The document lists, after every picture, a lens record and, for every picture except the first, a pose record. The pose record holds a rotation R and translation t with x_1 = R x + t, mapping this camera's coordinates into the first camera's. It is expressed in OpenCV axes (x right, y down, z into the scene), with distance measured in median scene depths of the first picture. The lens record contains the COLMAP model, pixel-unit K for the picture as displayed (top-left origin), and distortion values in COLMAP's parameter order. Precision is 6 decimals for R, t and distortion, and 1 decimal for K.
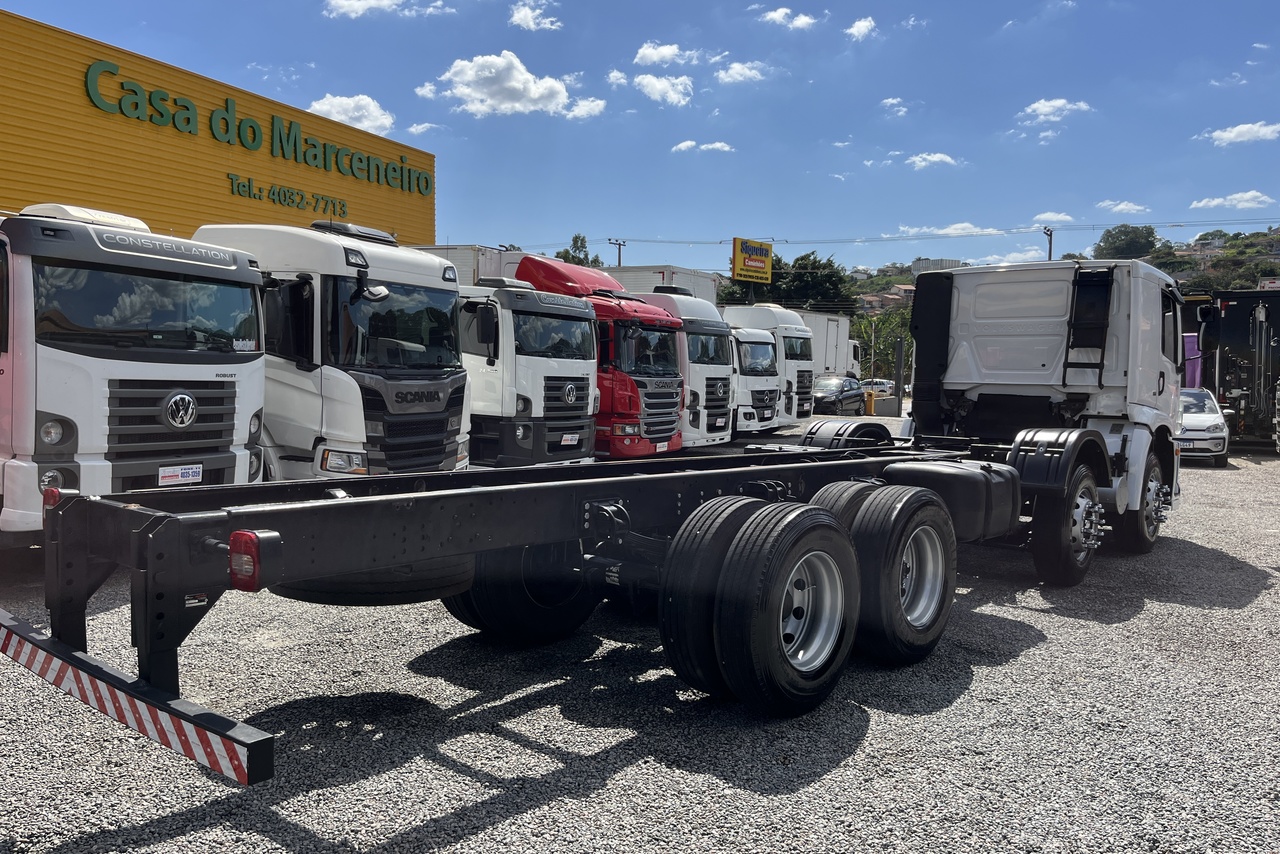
lens RADIAL K [[948.0, 0, 640.0], [0, 948.0, 427.0], [0, 0, 1]] dist [0.055965, -0.112244]
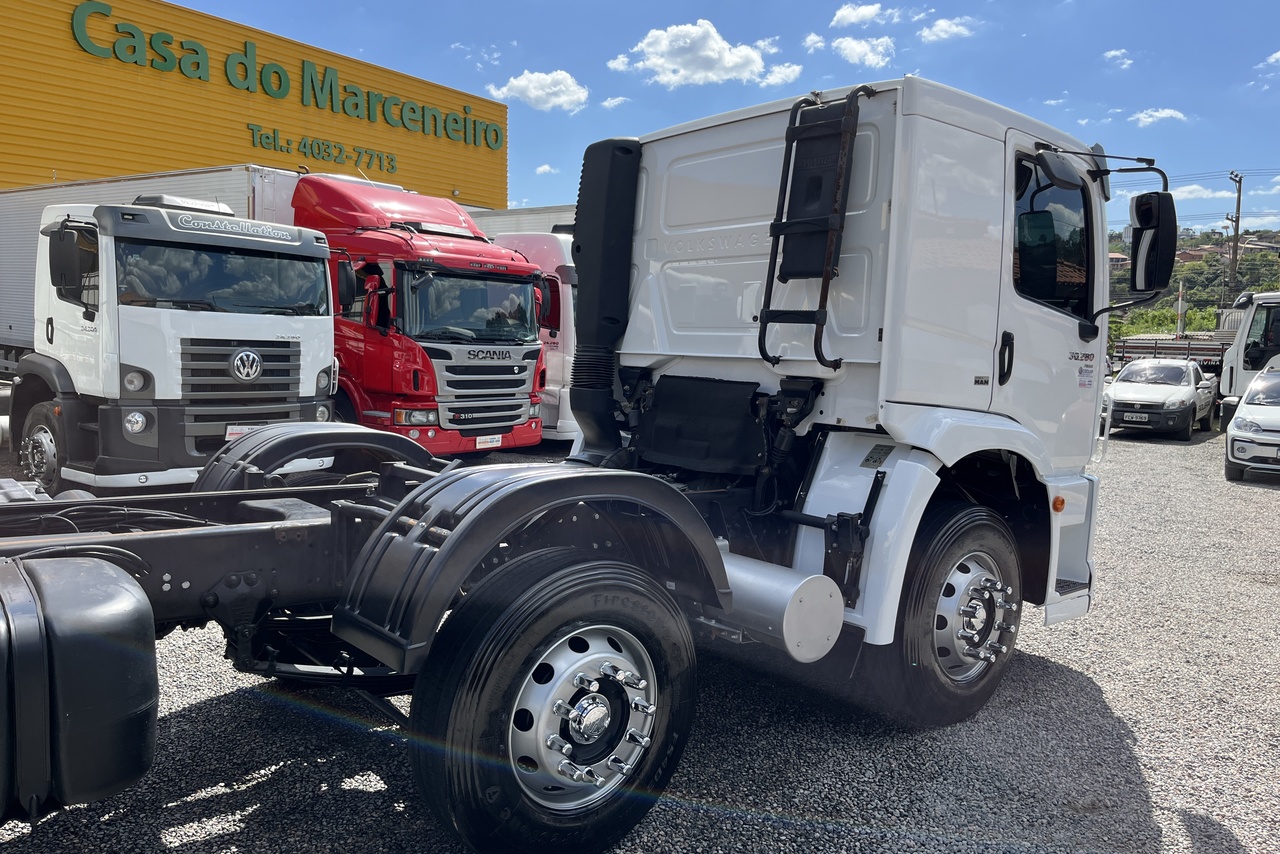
lens RADIAL K [[963.2, 0, 640.0], [0, 963.2, 427.0], [0, 0, 1]] dist [0.077813, -0.135486]
pose [[0.983915, 0.024466, -0.176954, 0.136937], [-0.019757, 0.999403, 0.028326, -0.006737], [0.177541, -0.024374, 0.983811, 0.152726]]
